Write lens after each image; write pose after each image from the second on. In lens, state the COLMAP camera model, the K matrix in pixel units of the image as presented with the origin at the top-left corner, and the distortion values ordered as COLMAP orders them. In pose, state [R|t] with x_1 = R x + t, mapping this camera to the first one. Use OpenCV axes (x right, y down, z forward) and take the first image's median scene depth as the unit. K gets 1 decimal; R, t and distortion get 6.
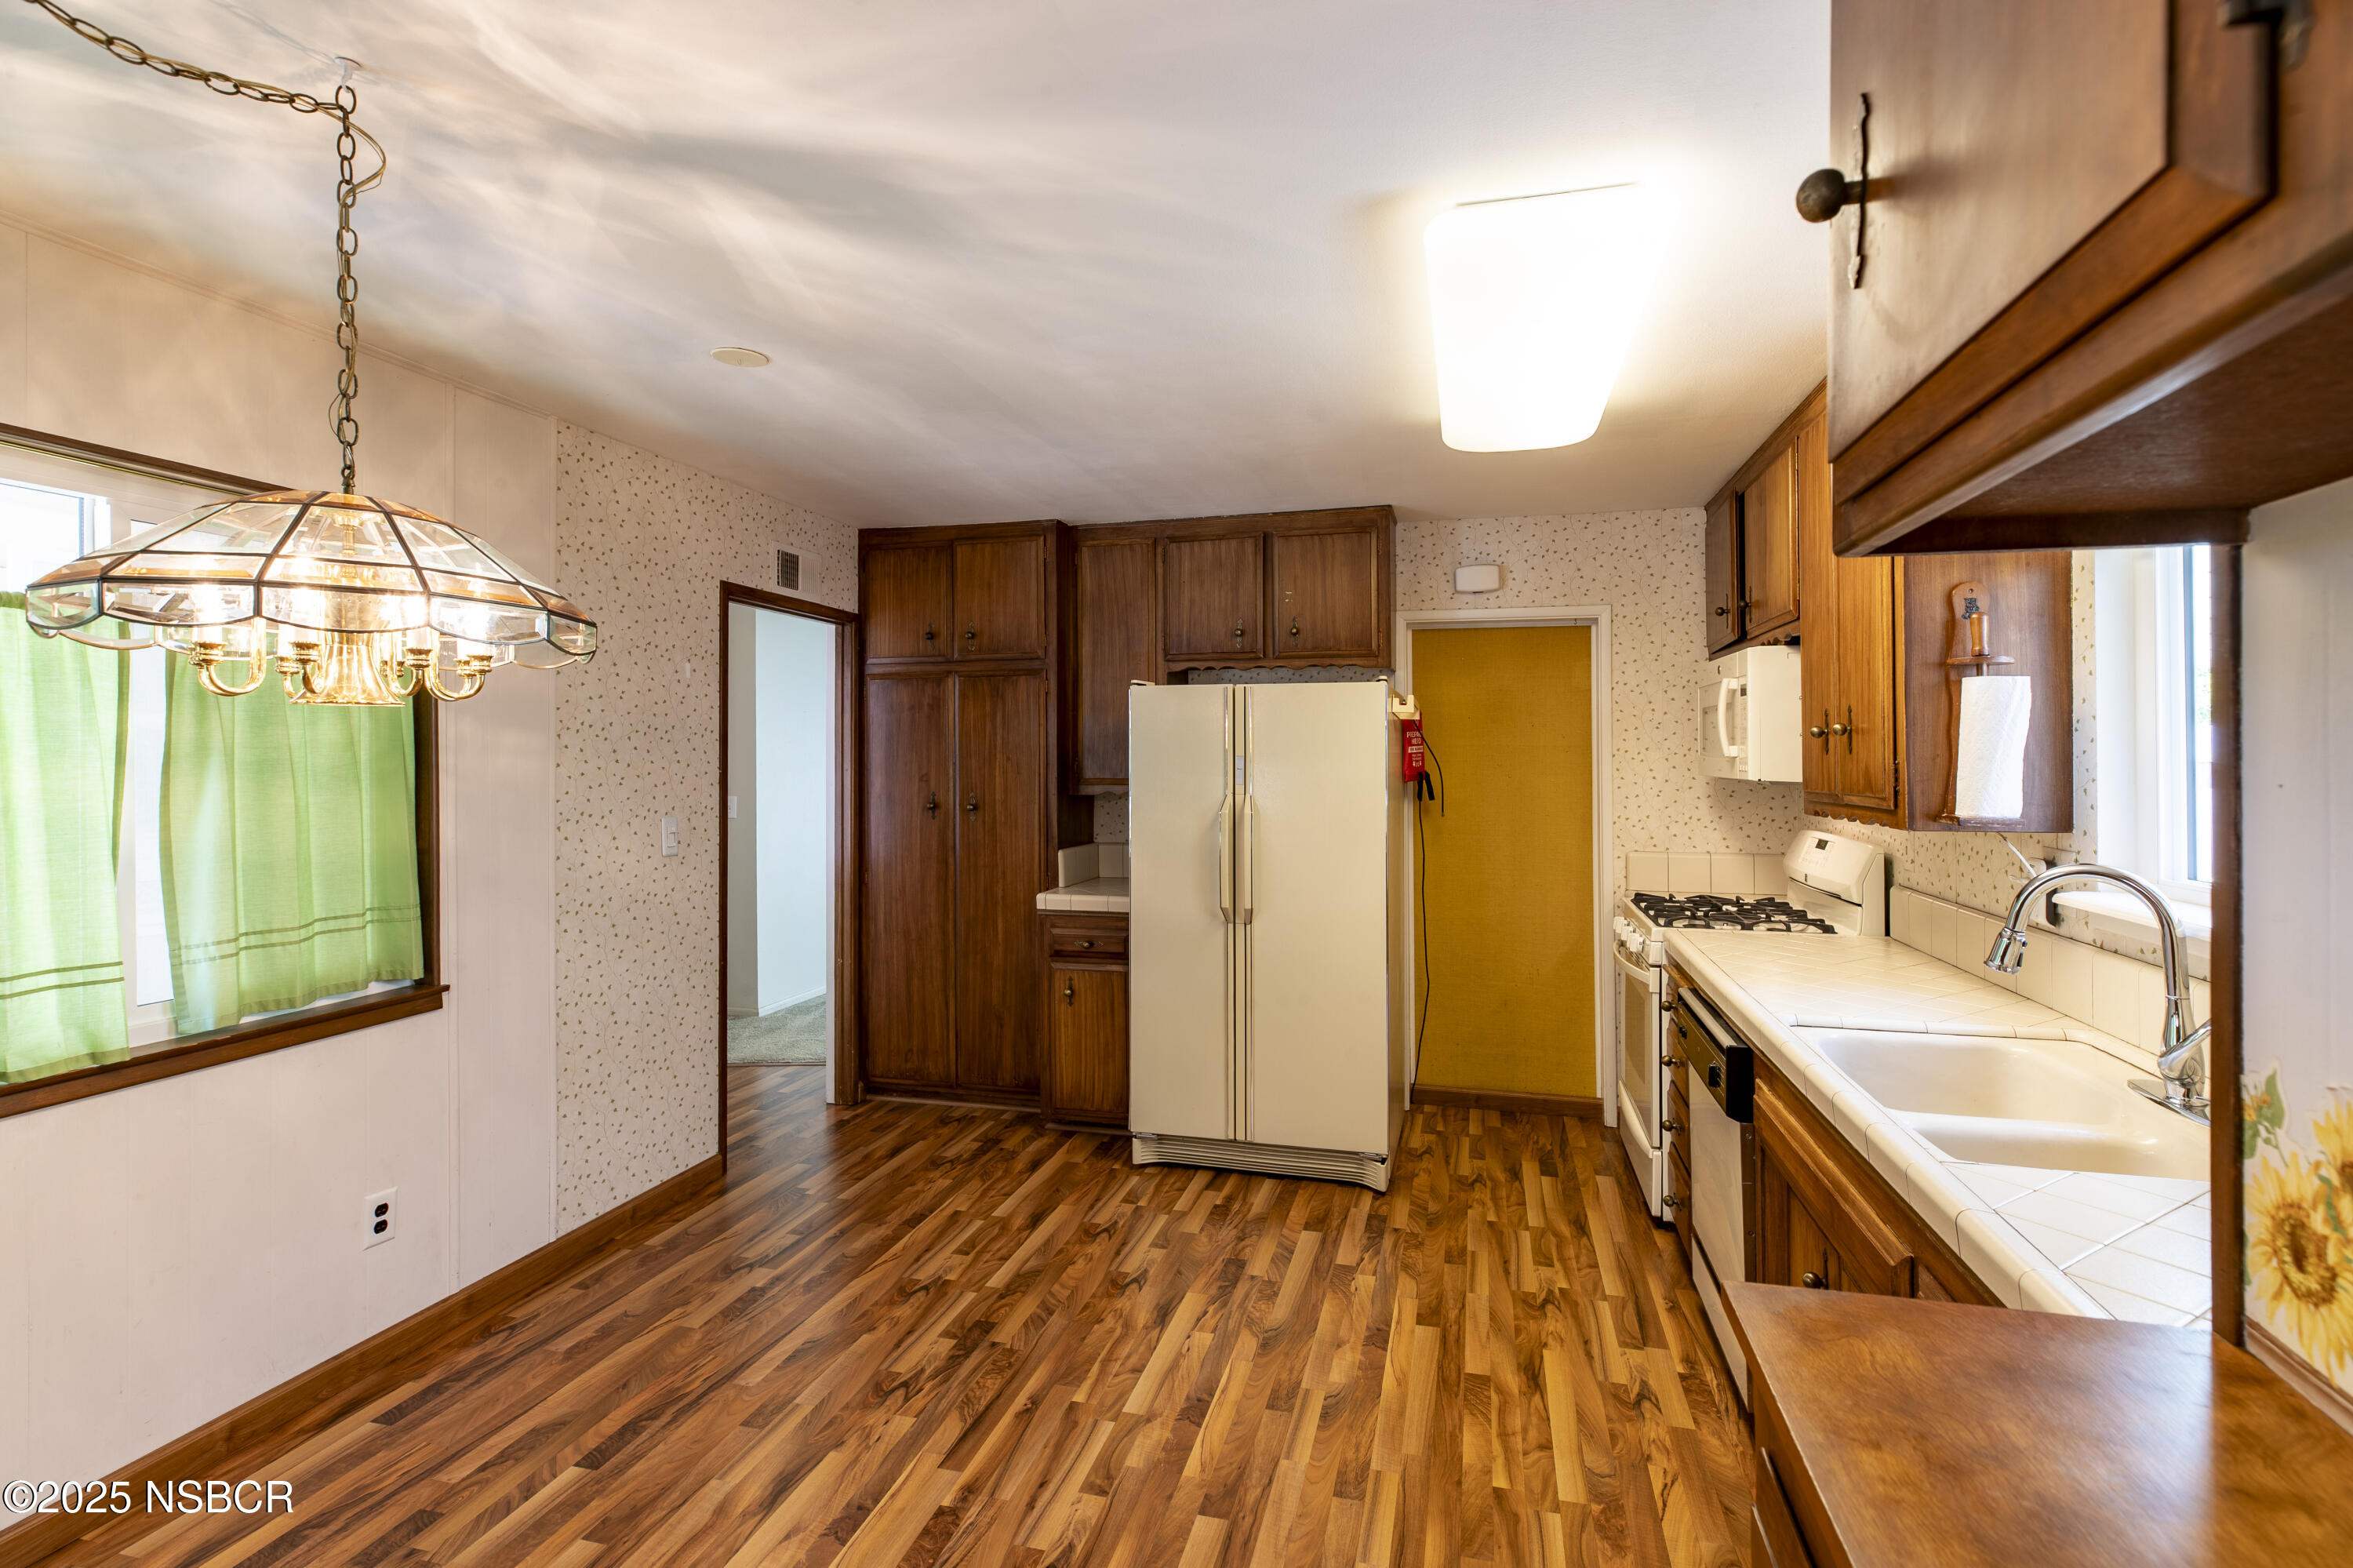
lens RADIAL K [[1102.4, 0, 1198.1], [0, 1102.4, 744.3], [0, 0, 1]] dist [0.006001, -0.000557]
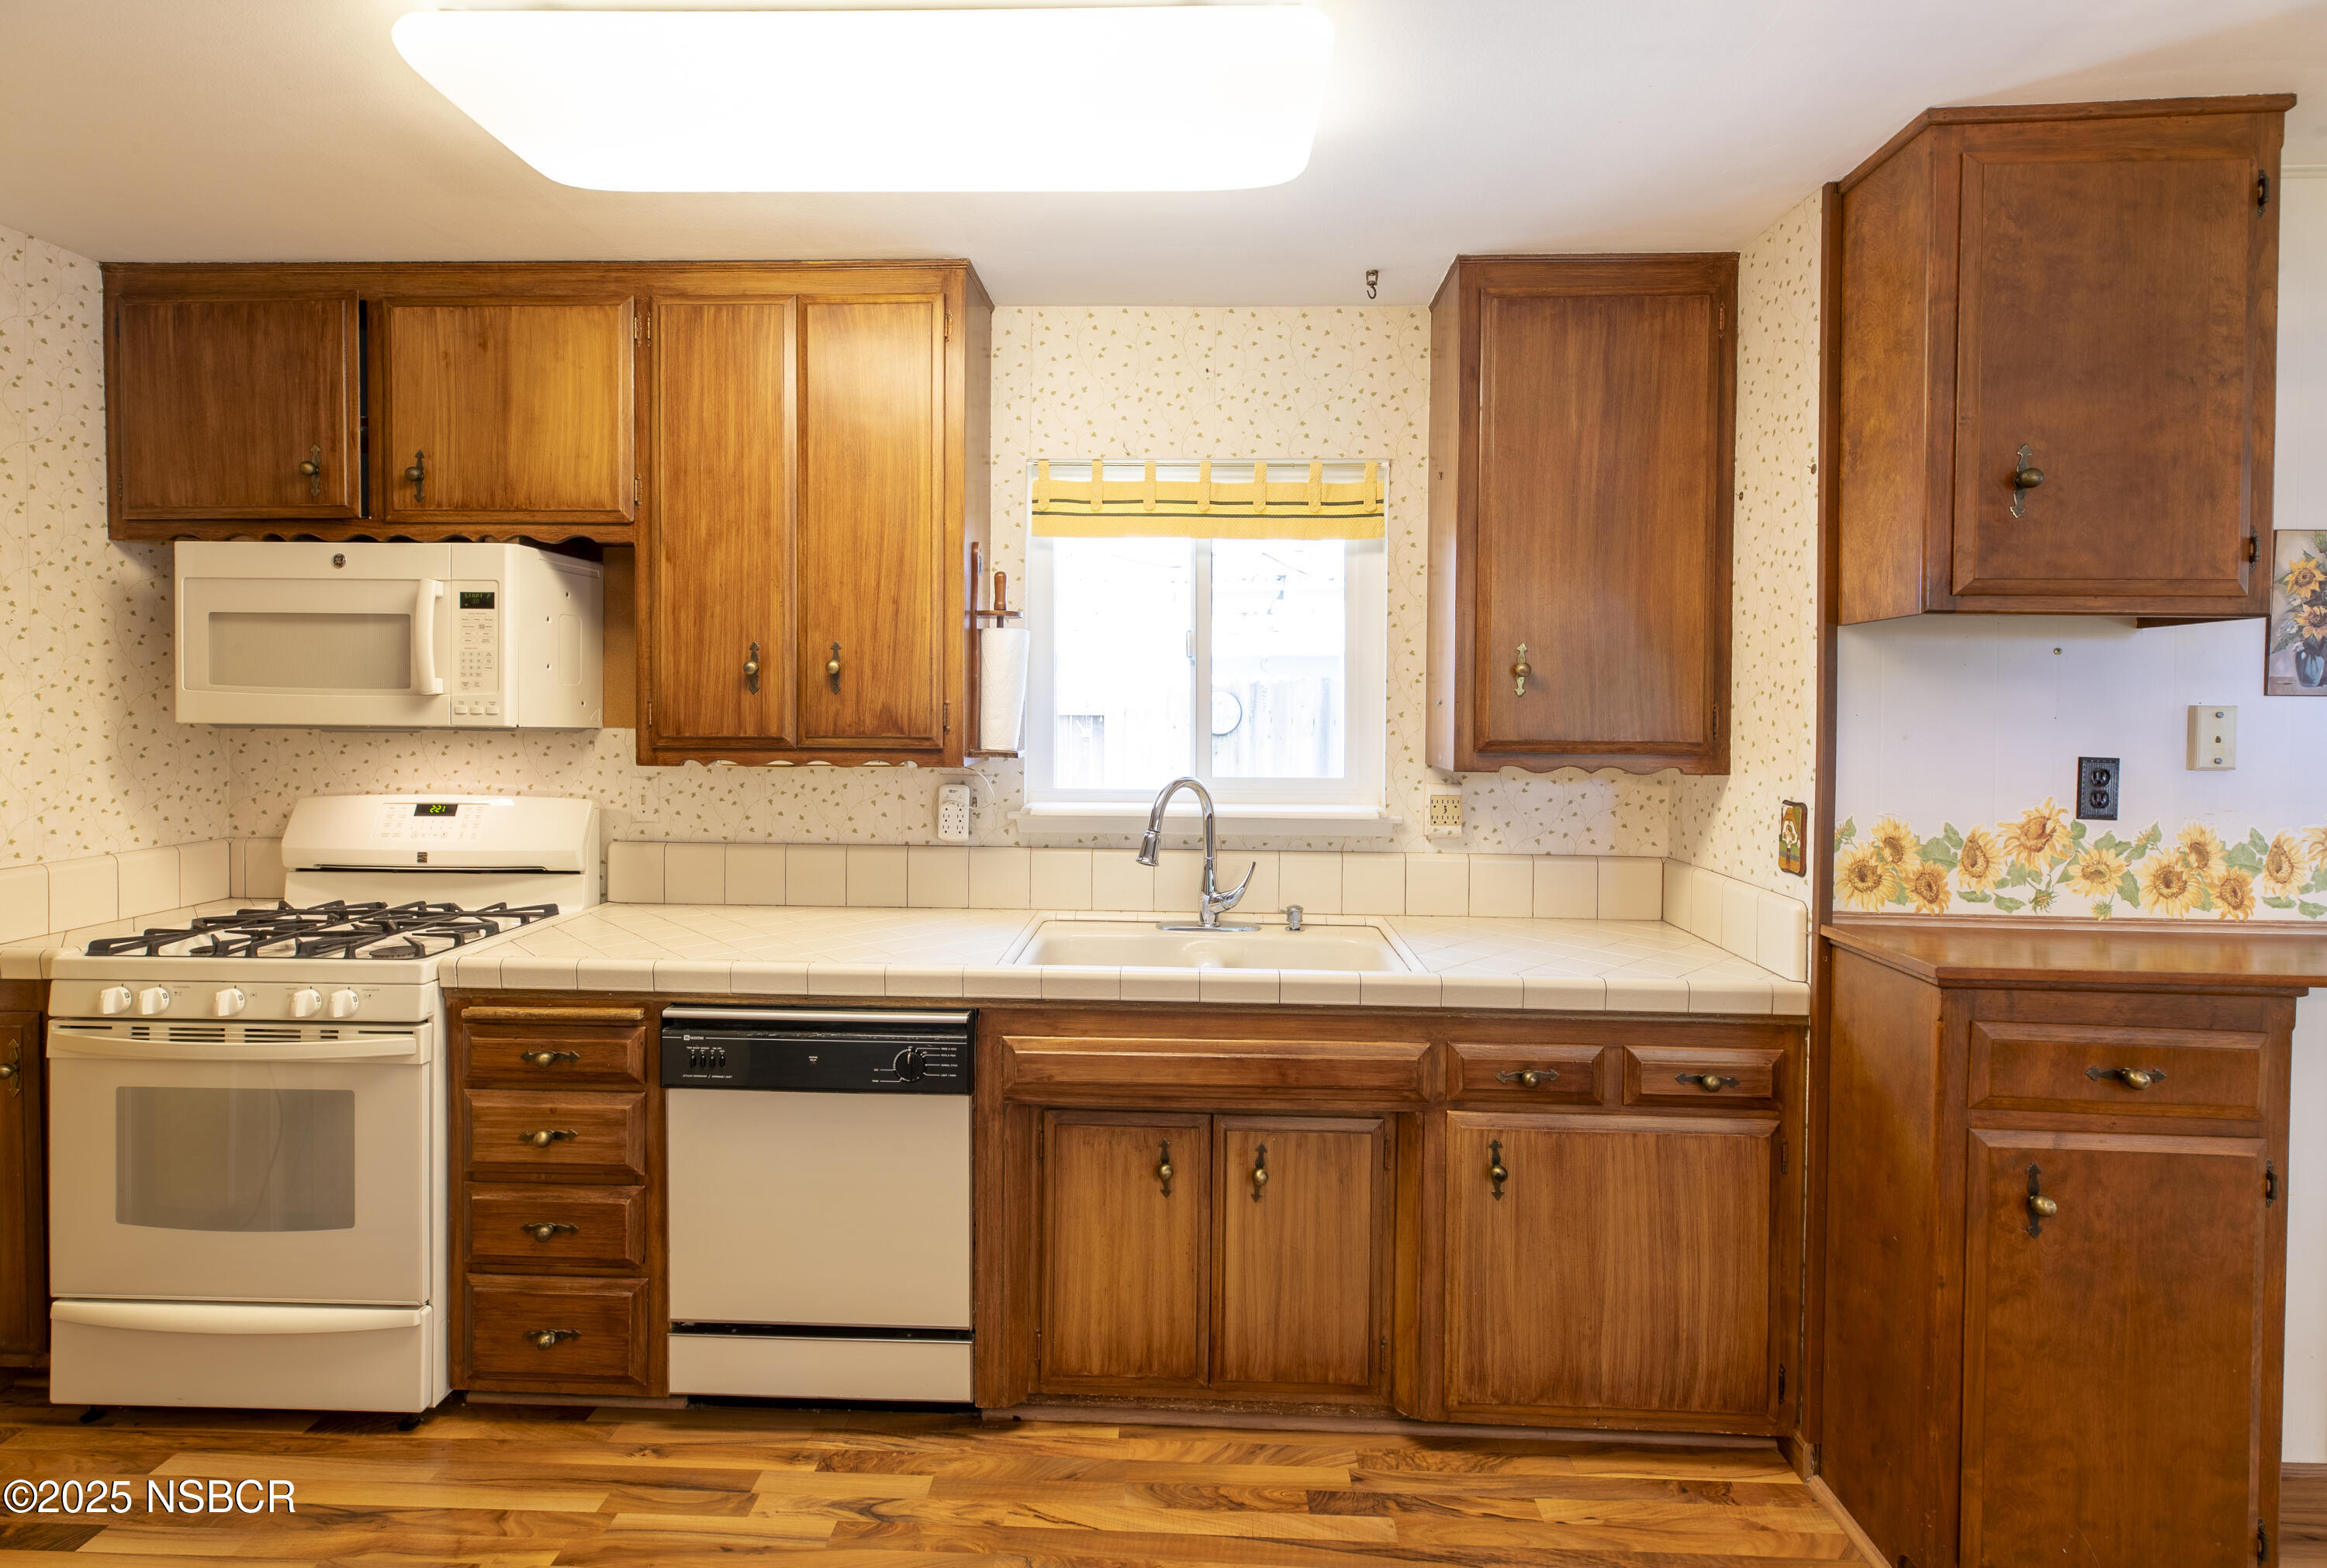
lens RADIAL K [[1117.5, 0, 1175.3], [0, 1117.5, 715.4], [0, 0, 1]] dist [0.006973, -0.000464]
pose [[-0.207524, -0.015215, 0.978112, -0.326179], [-0.015452, 0.999805, 0.012274, 0.010738], [-0.978108, -0.012567, -0.207719, 0.758287]]
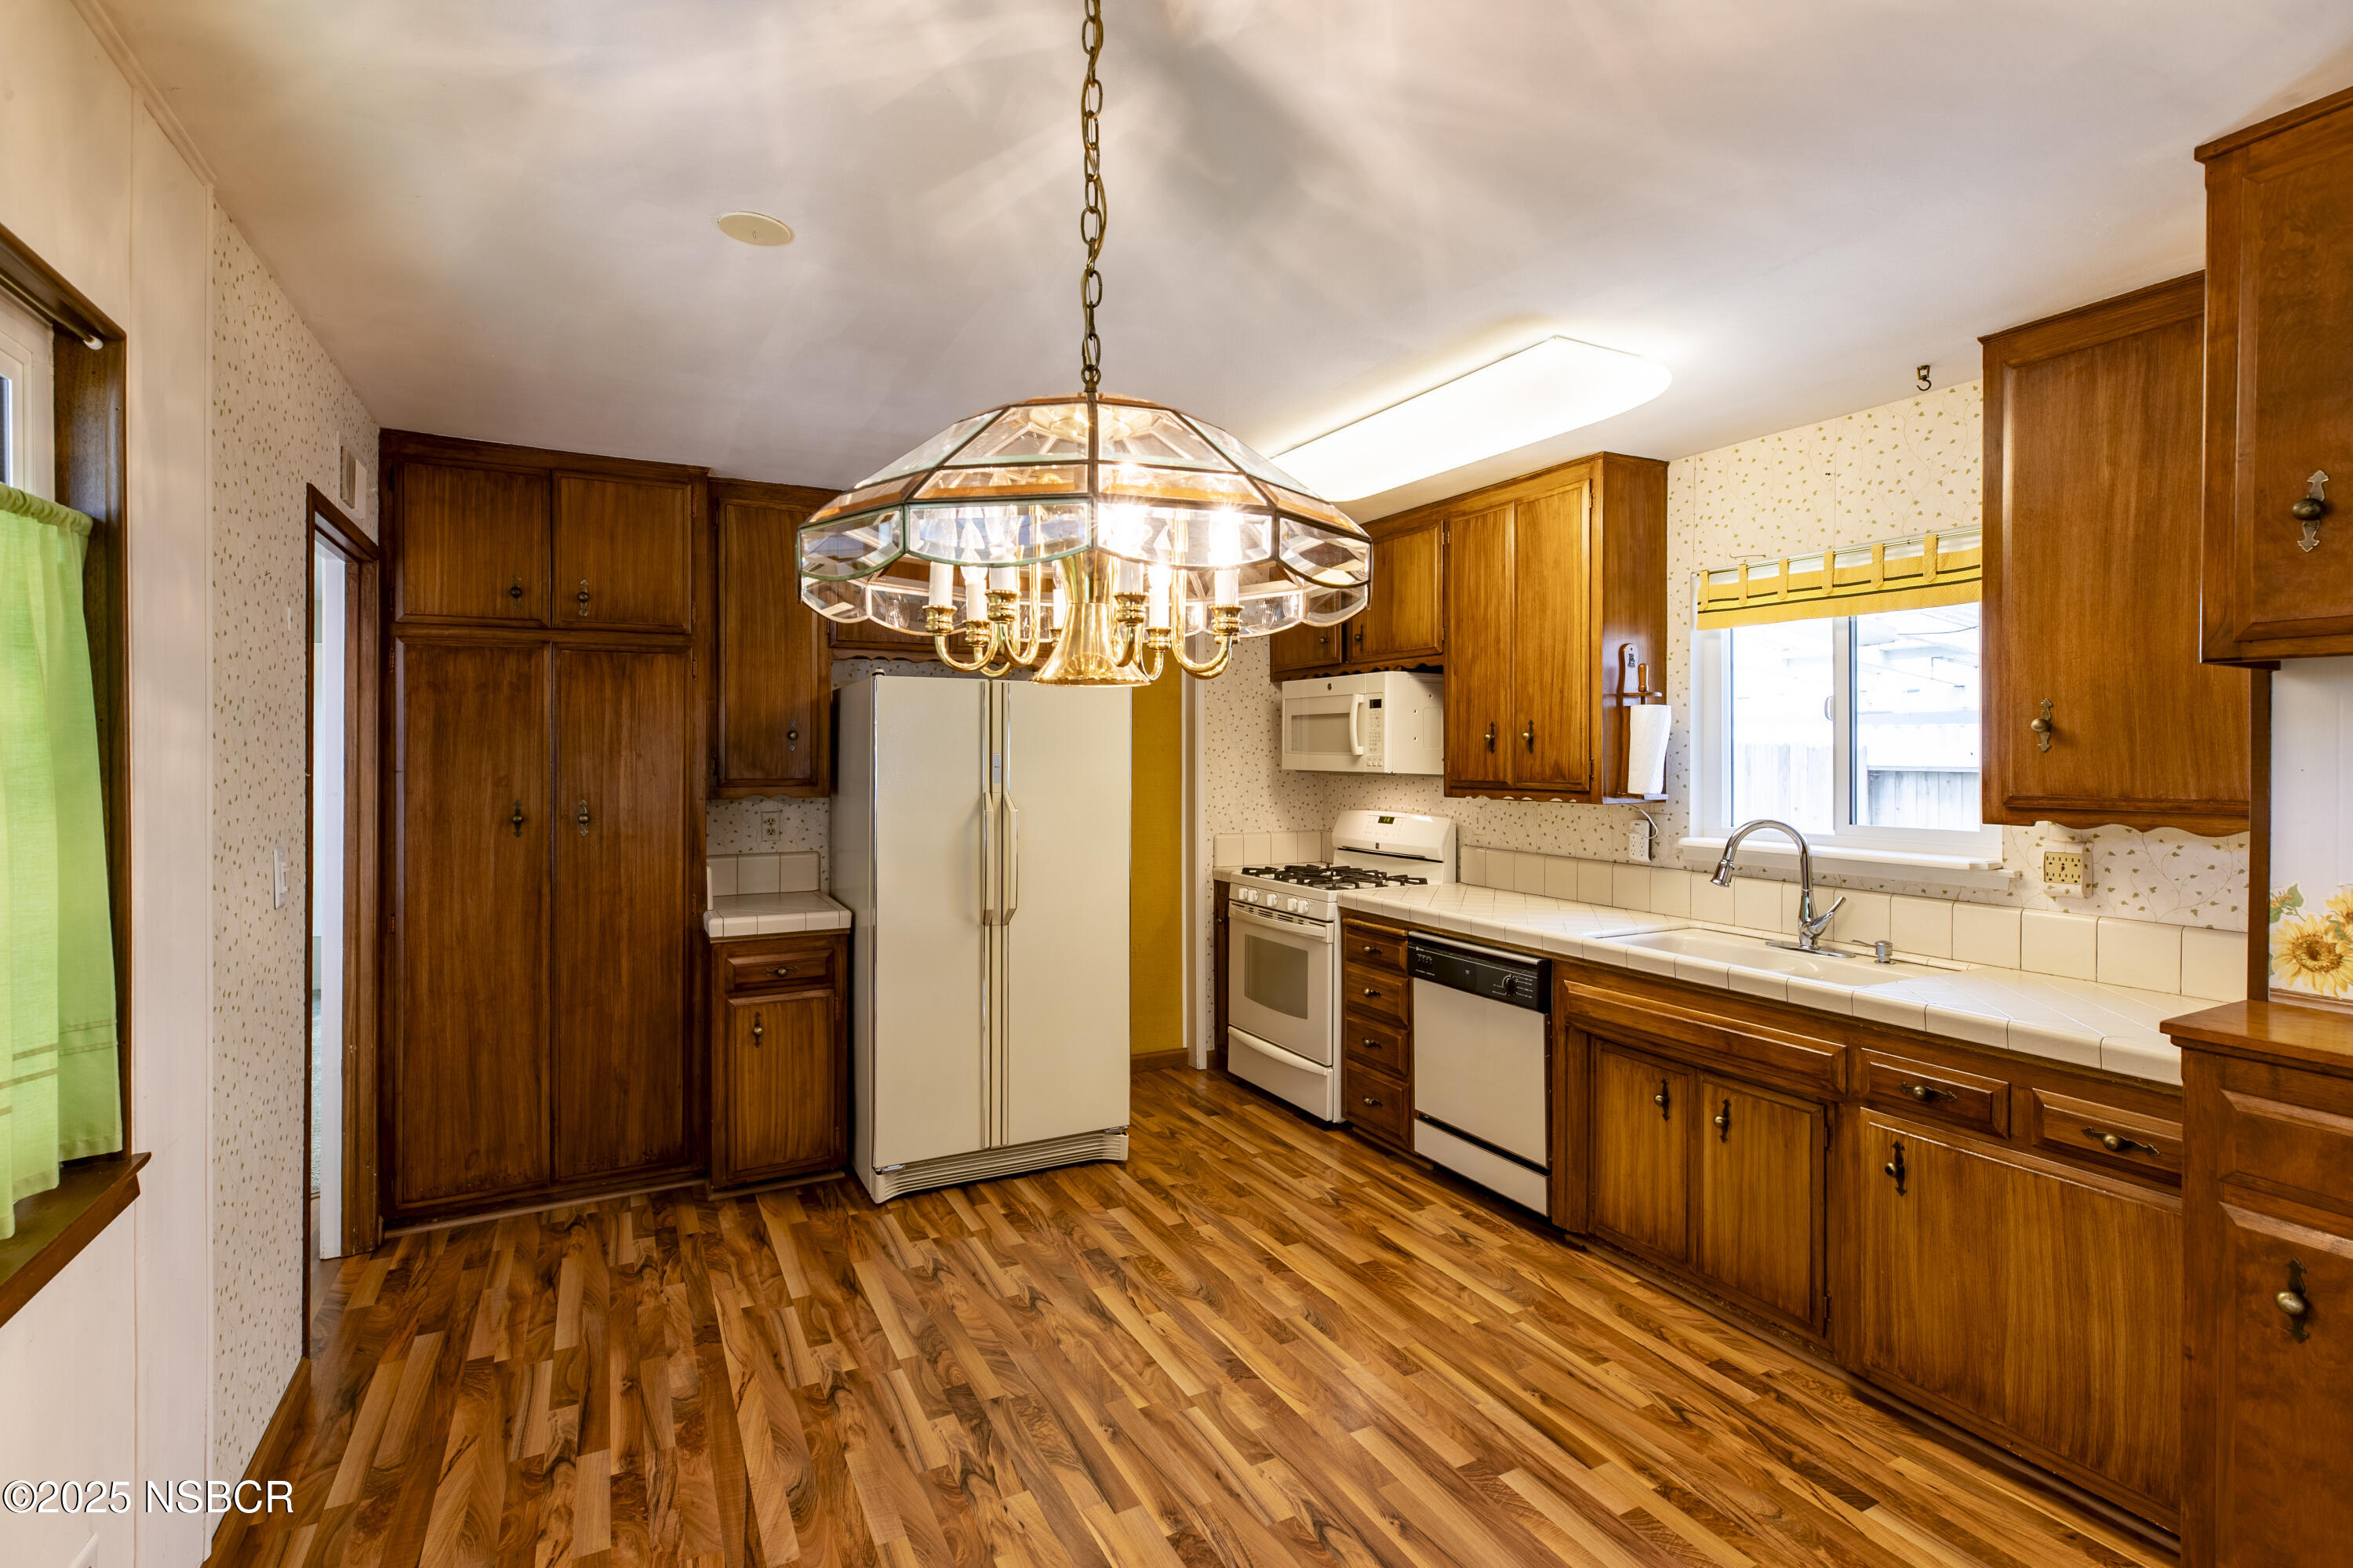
lens RADIAL K [[1106.4, 0, 1192.6], [0, 1106.4, 742.7], [0, 0, 1]] dist [0.000759, -0.000551]
pose [[0.738861, 0.008448, 0.673805, -0.582866], [-0.008067, 0.999961, -0.003692, 0.004721], [-0.673810, -0.002707, 0.738900, 0.189843]]
